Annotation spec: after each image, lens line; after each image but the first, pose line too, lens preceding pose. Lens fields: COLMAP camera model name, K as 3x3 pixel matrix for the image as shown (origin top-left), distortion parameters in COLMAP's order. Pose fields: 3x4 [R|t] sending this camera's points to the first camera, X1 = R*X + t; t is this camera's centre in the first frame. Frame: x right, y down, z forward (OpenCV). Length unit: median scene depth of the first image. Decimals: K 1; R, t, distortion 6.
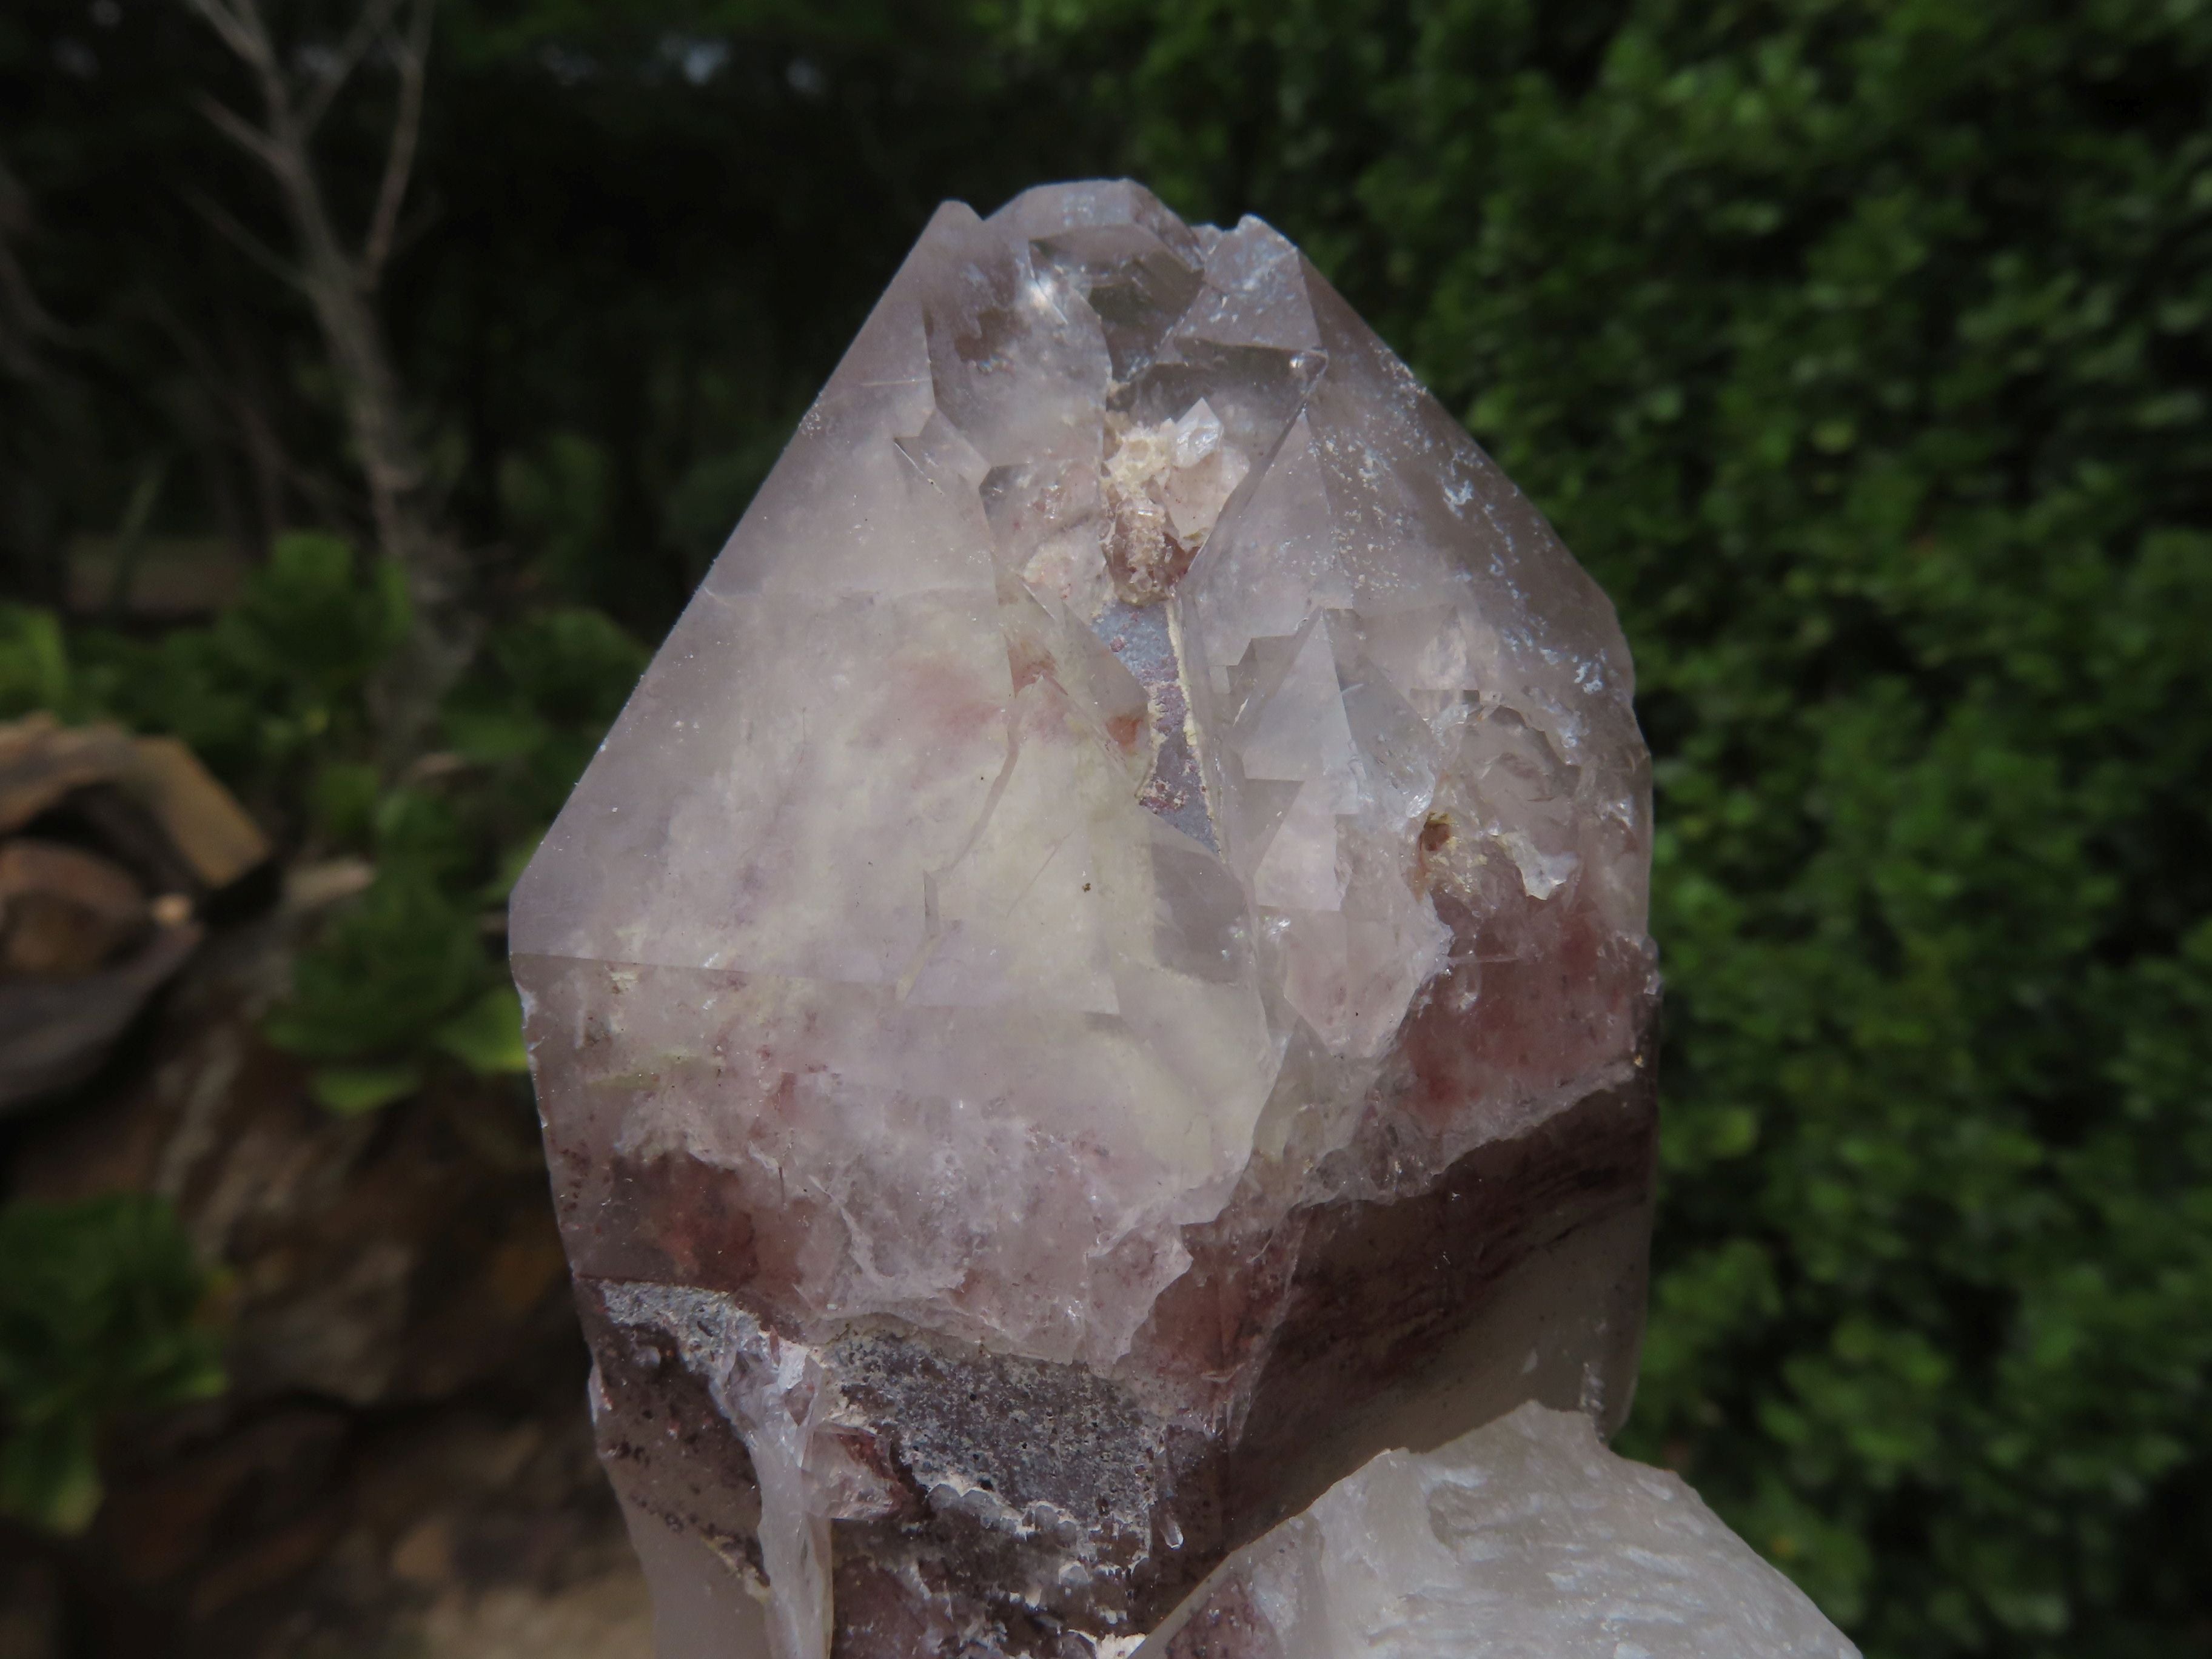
lens RADIAL K [[1723.0, 0, 1108.9], [0, 1723.0, 825.0], [0, 0, 1]] dist [-0.002339, -0.007815]
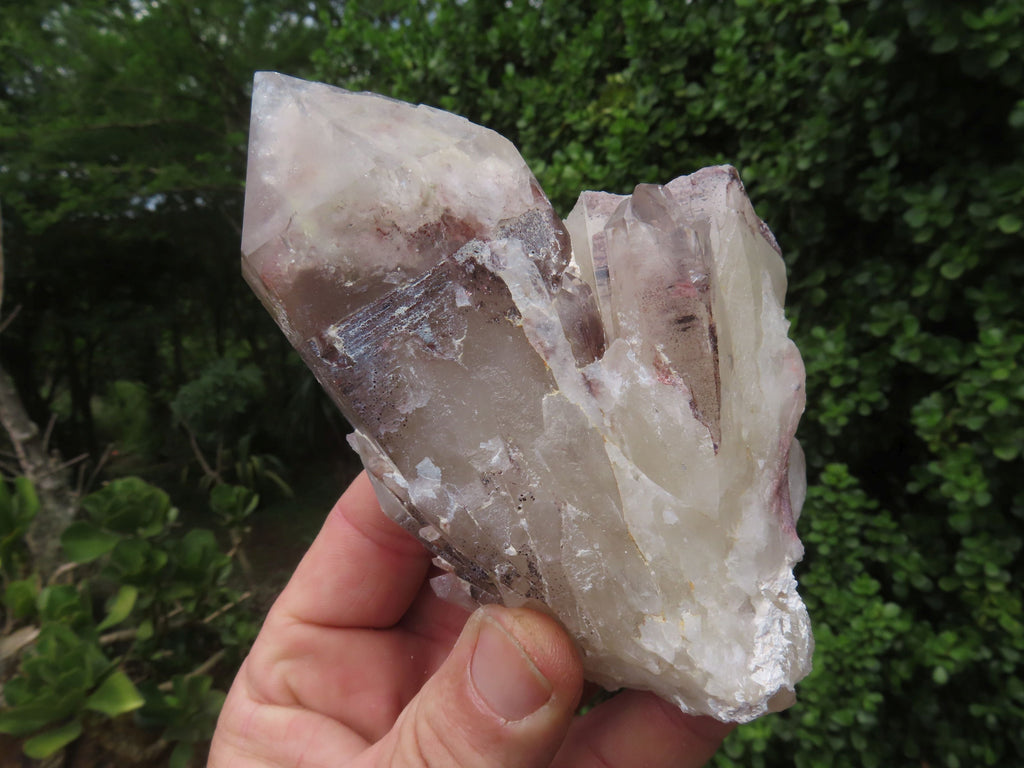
lens RADIAL K [[797.6, 0, 513.3], [0, 797.6, 381.9], [0, 0, 1]] dist [-0.002339, -0.007815]
pose [[0.964569, -0.222841, 0.141240, 0.076769], [0.239428, 0.964218, -0.113831, -0.028183], [-0.110820, 0.143614, 0.983409, -0.038317]]
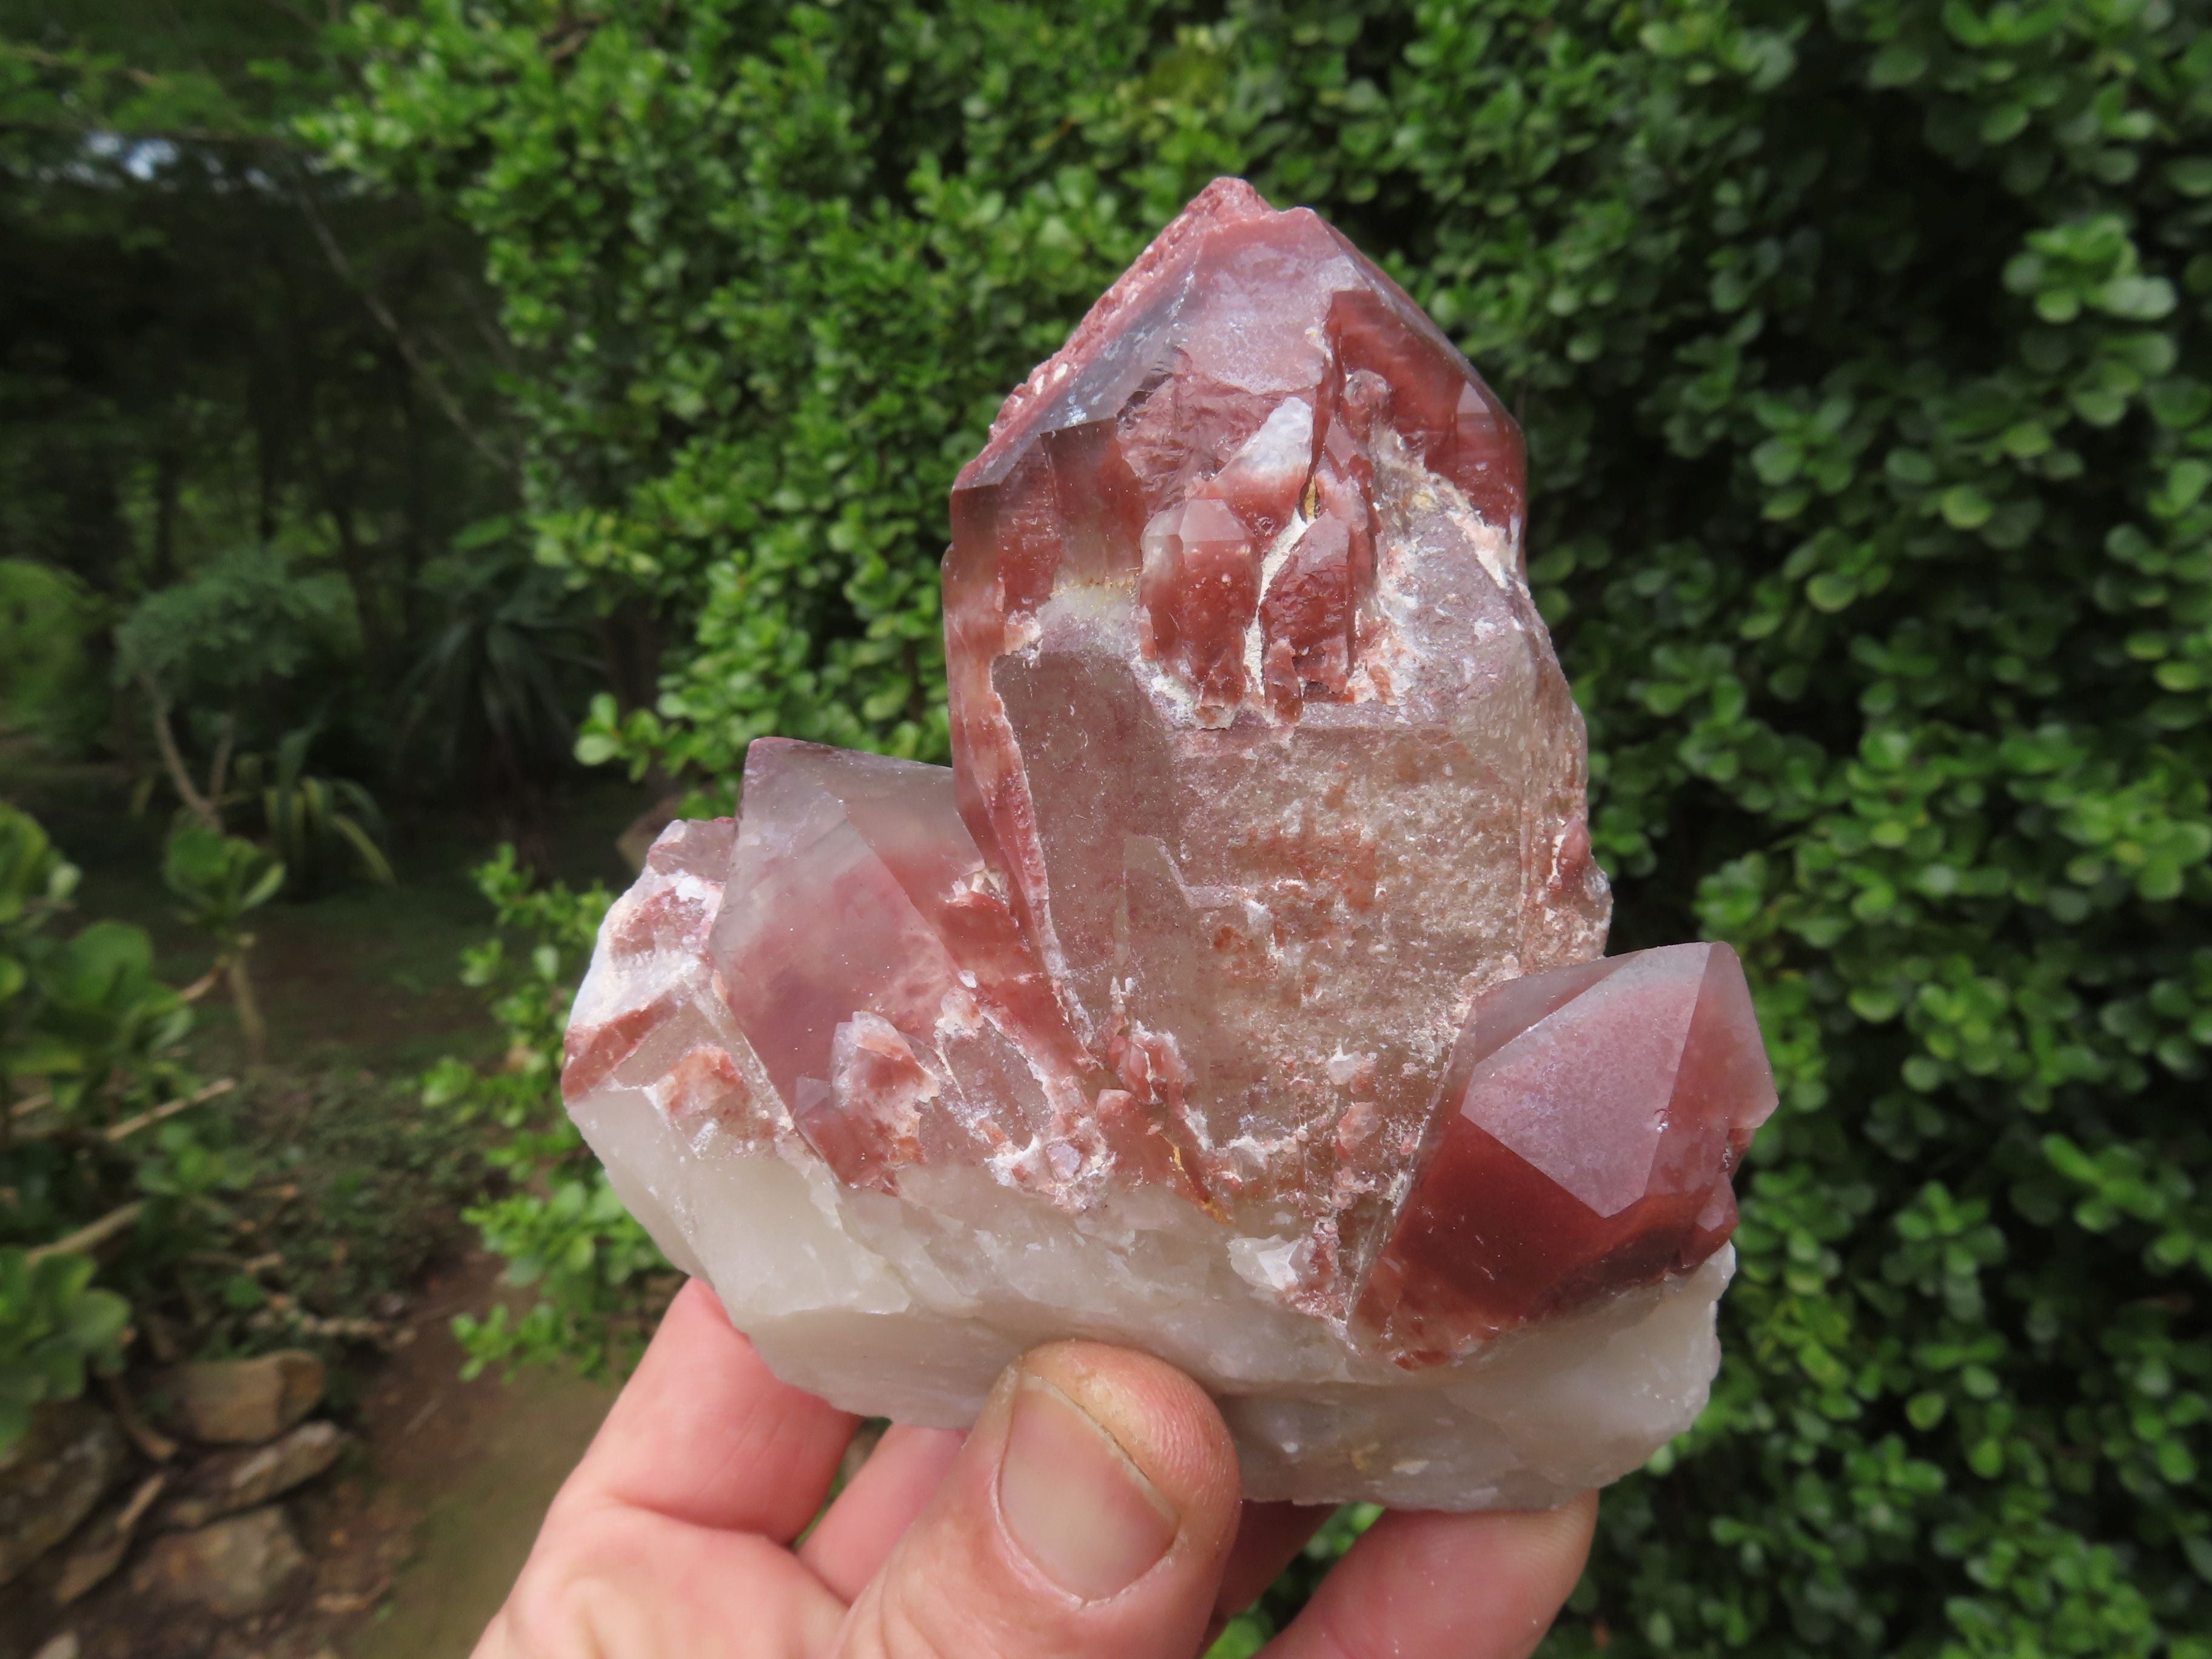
lens RADIAL K [[1726.2, 0, 1106.9], [0, 1726.2, 822.5], [0, 0, 1]] dist [-0.002351, -0.004156]
pose [[0.967915, -0.086360, 0.235970, 0.127123], [0.097939, 0.994475, -0.037776, -0.020335], [-0.231404, 0.059674, 0.971026, 0.004791]]
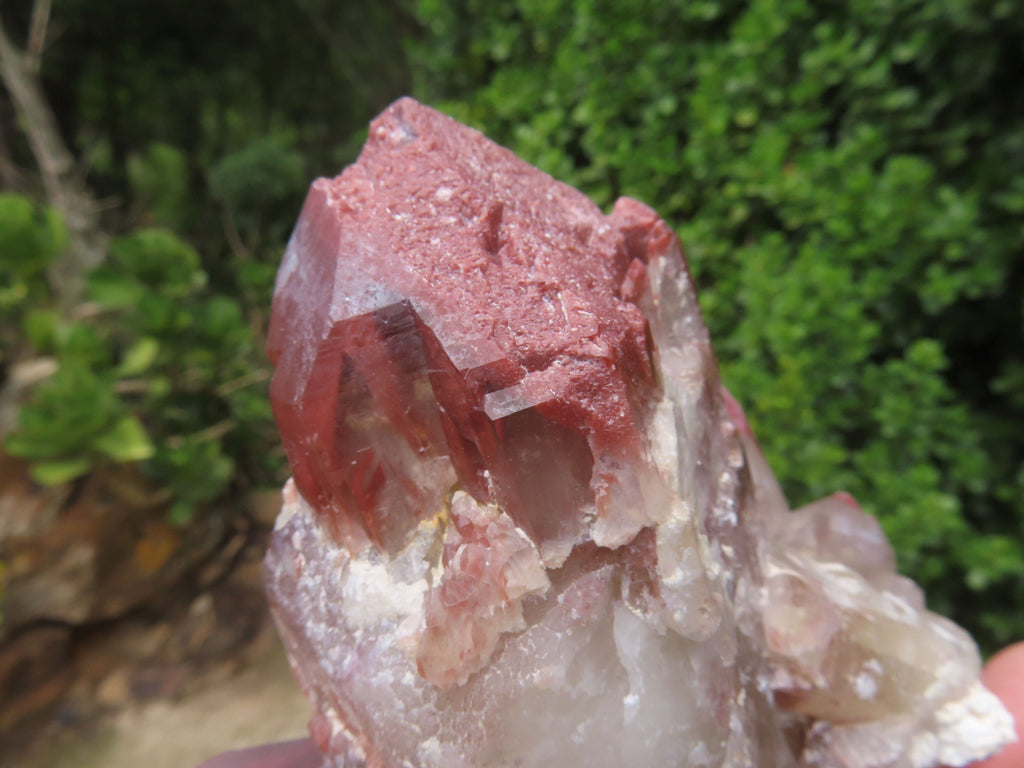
lens RADIAL K [[799.1, 0, 512.4], [0, 799.1, 380.8], [0, 0, 1]] dist [-0.002351, -0.004156]
pose [[0.994957, -0.055048, 0.083841, 0.042661], [0.048752, 0.995962, 0.075380, 0.003130], [-0.087652, -0.070912, 0.993624, 0.046227]]
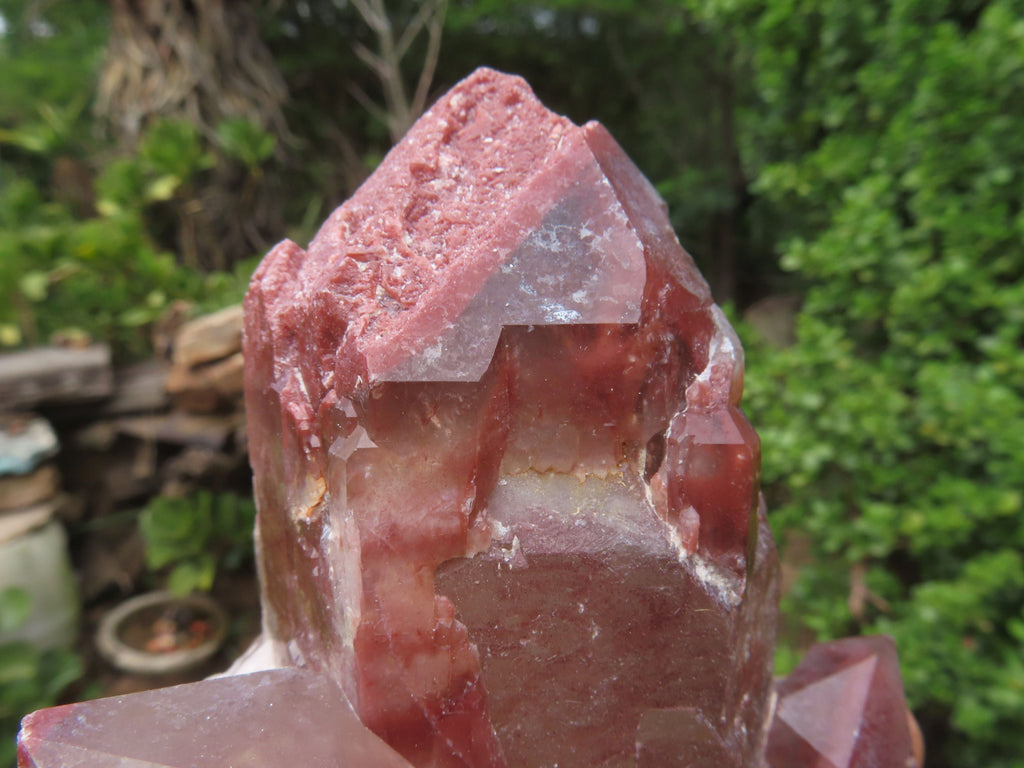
lens RADIAL K [[793.3, 0, 512.0], [0, 793.3, 384.0], [0, 0, 1]] dist [-0.013721, 0.003512]
pose [[0.970354, 0.070137, -0.231286, -0.030339], [-0.065934, 0.997489, 0.025863, 0.036661], [0.232519, -0.009846, 0.972542, -0.123731]]
